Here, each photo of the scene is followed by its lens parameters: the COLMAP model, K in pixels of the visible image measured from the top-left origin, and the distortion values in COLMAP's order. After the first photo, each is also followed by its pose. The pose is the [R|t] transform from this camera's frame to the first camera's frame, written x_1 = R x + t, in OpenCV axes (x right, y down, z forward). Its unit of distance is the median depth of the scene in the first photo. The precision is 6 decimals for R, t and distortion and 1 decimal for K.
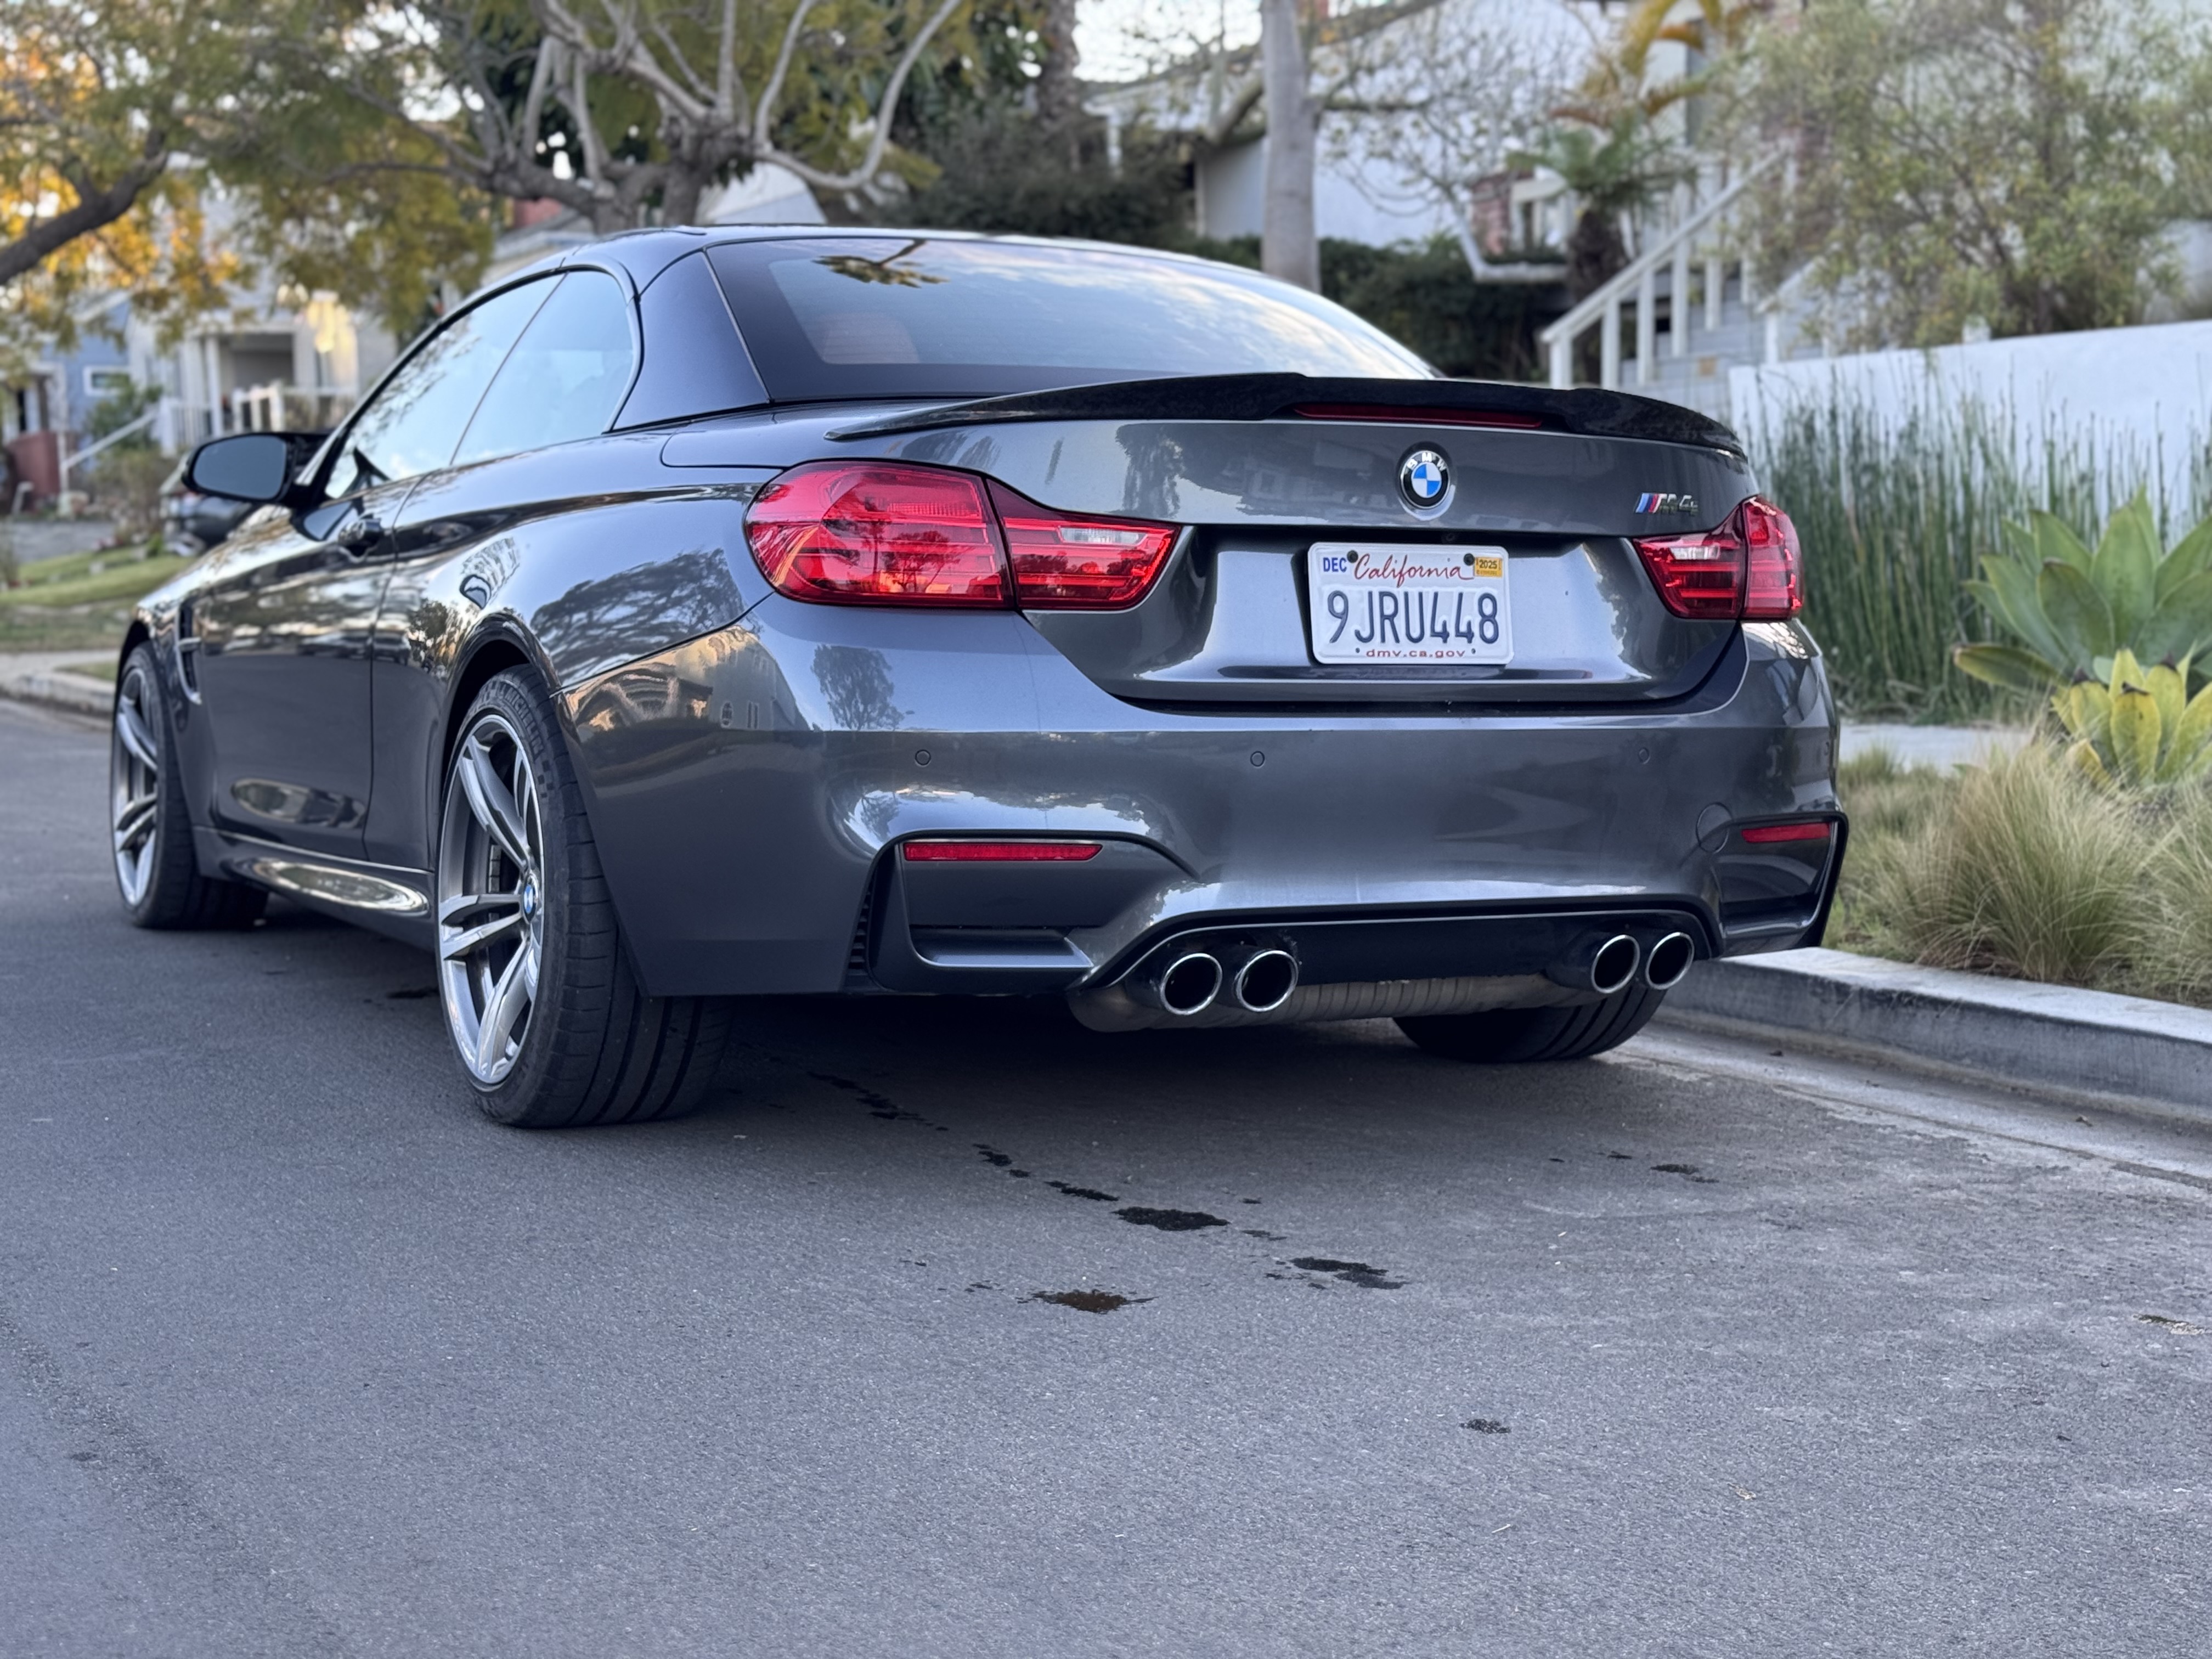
lens RADIAL K [[3082.1, 0, 1081.6], [0, 3082.1, 786.9], [0, 0, 1]] dist [0.122176, -0.079079]
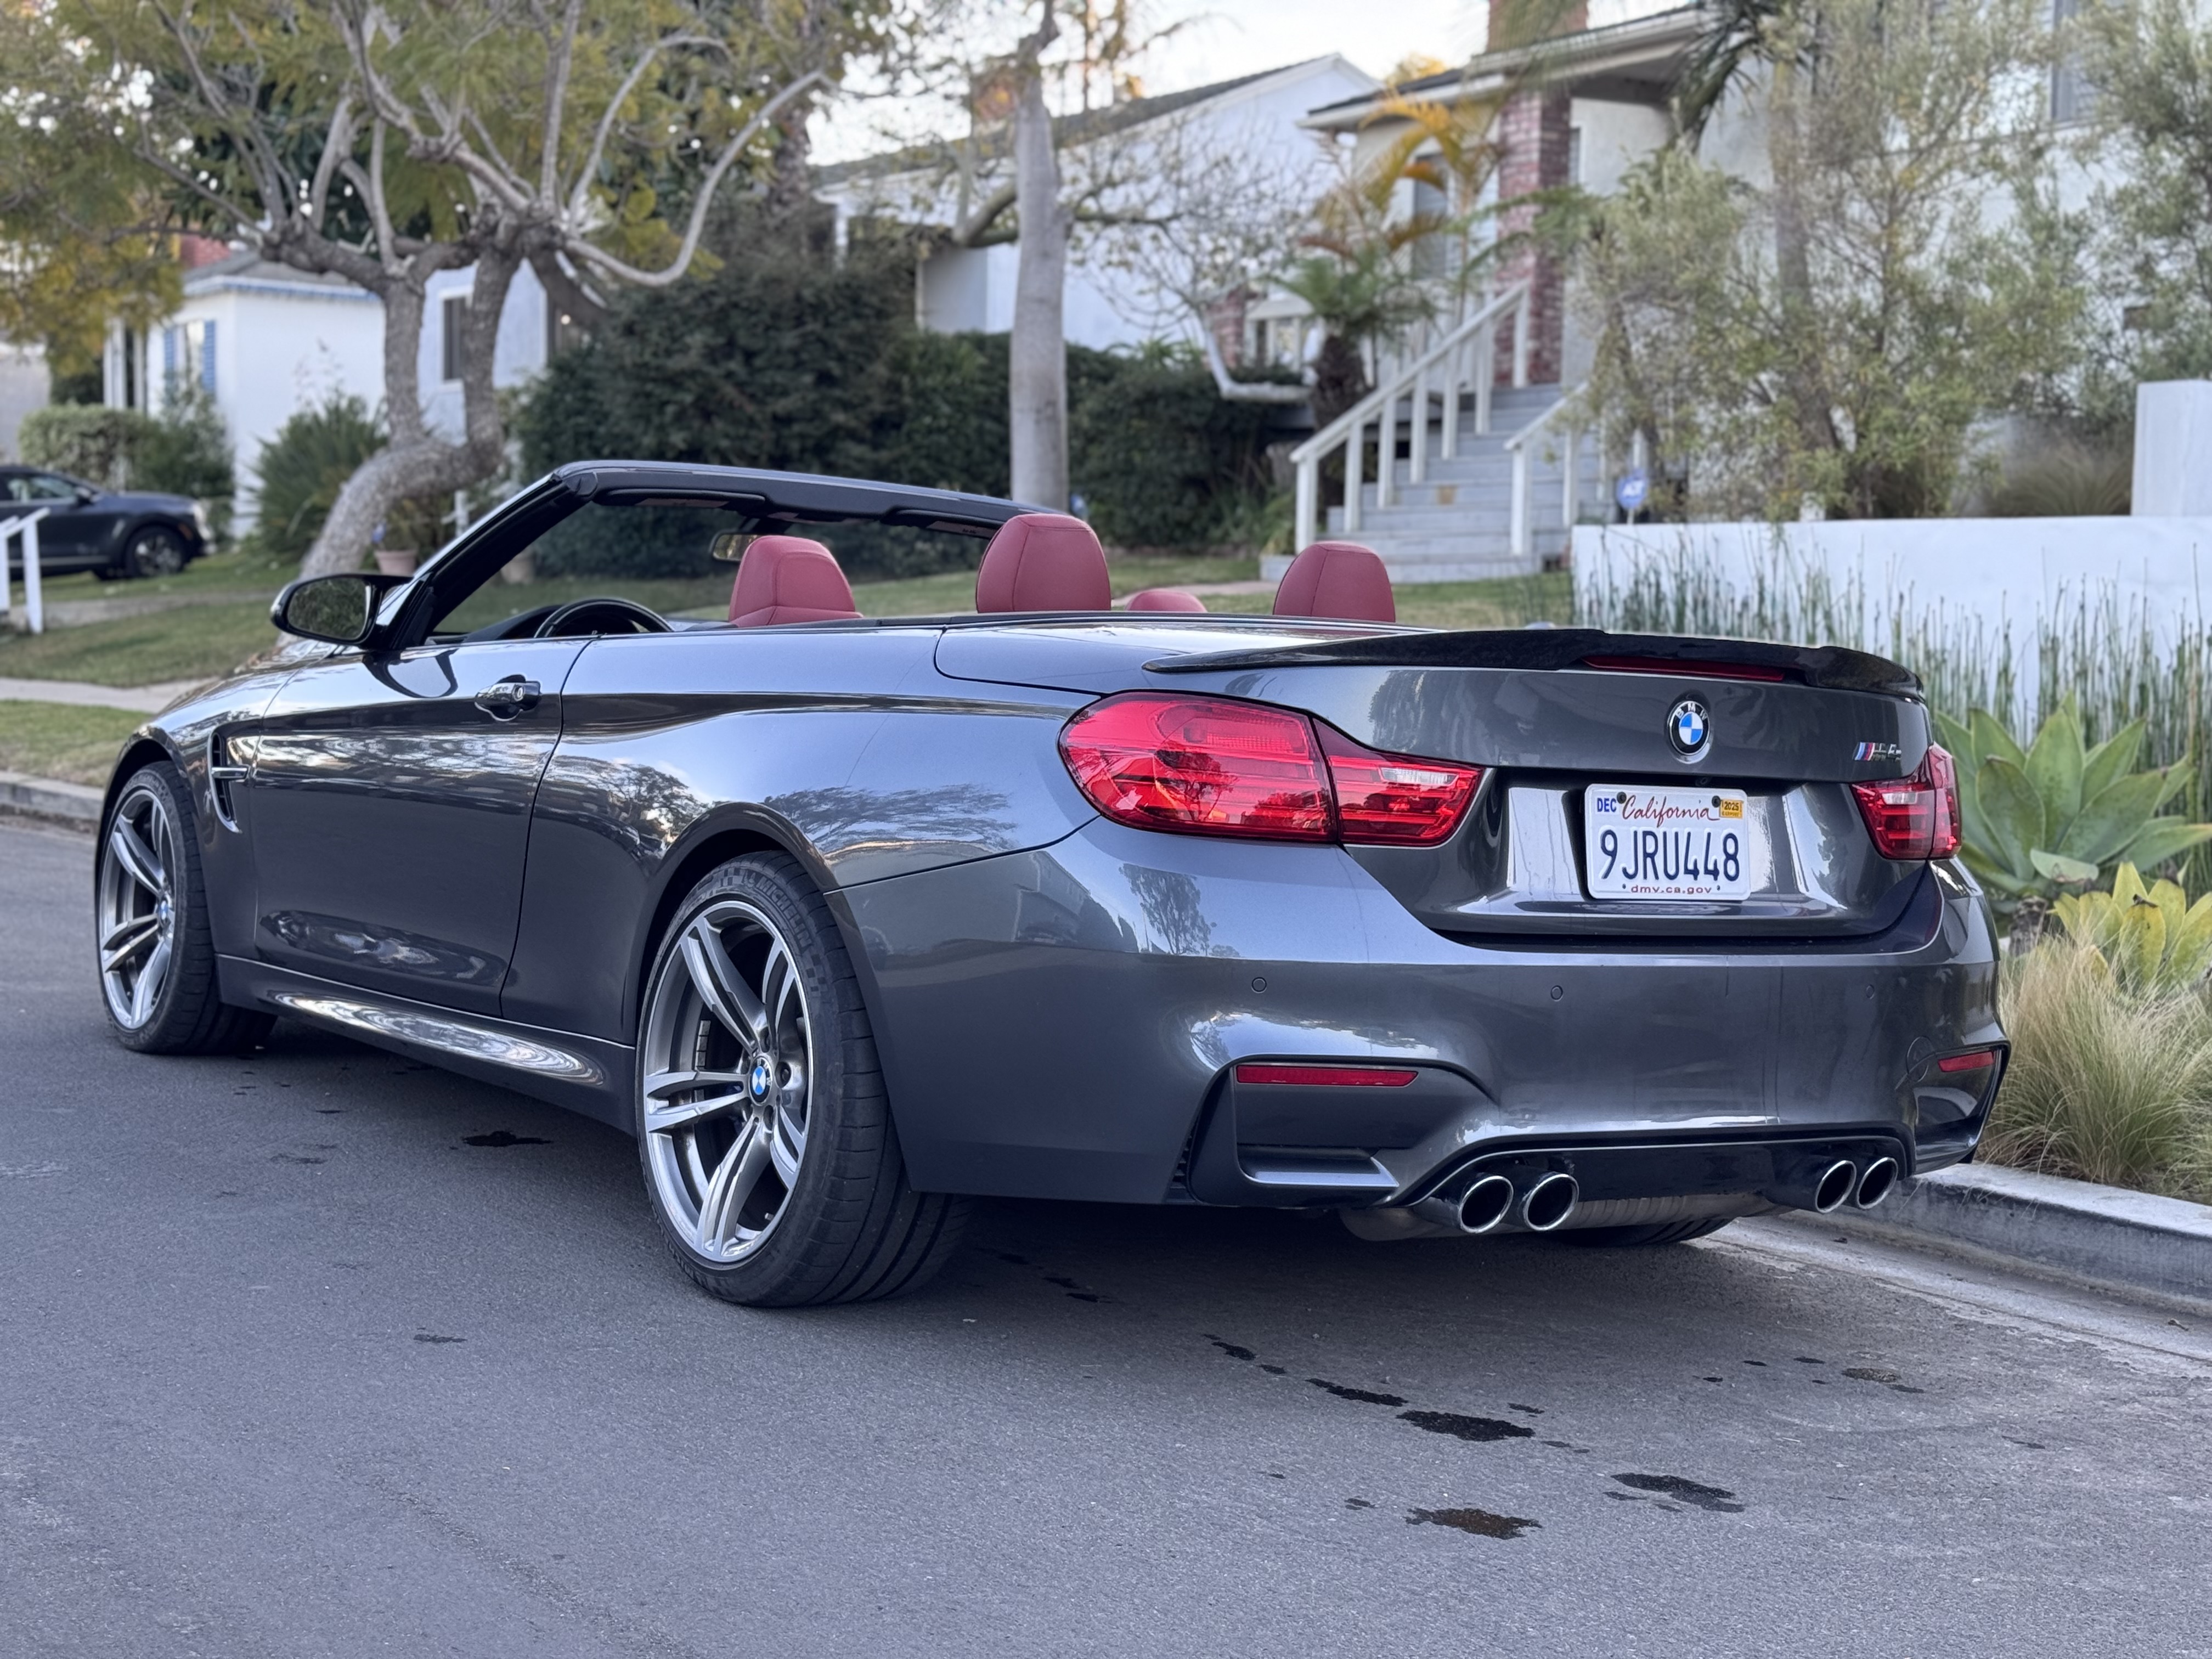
lens RADIAL K [[3048.7, 0, 1106.0], [0, 3048.7, 829.5], [0, 0, 1]] dist [0.120226, -0.044208]
pose [[0.992510, 0.036874, 0.116467, -0.168208], [-0.035569, 0.999279, -0.013265, -0.034621], [-0.116872, 0.009023, 0.993106, -0.020356]]
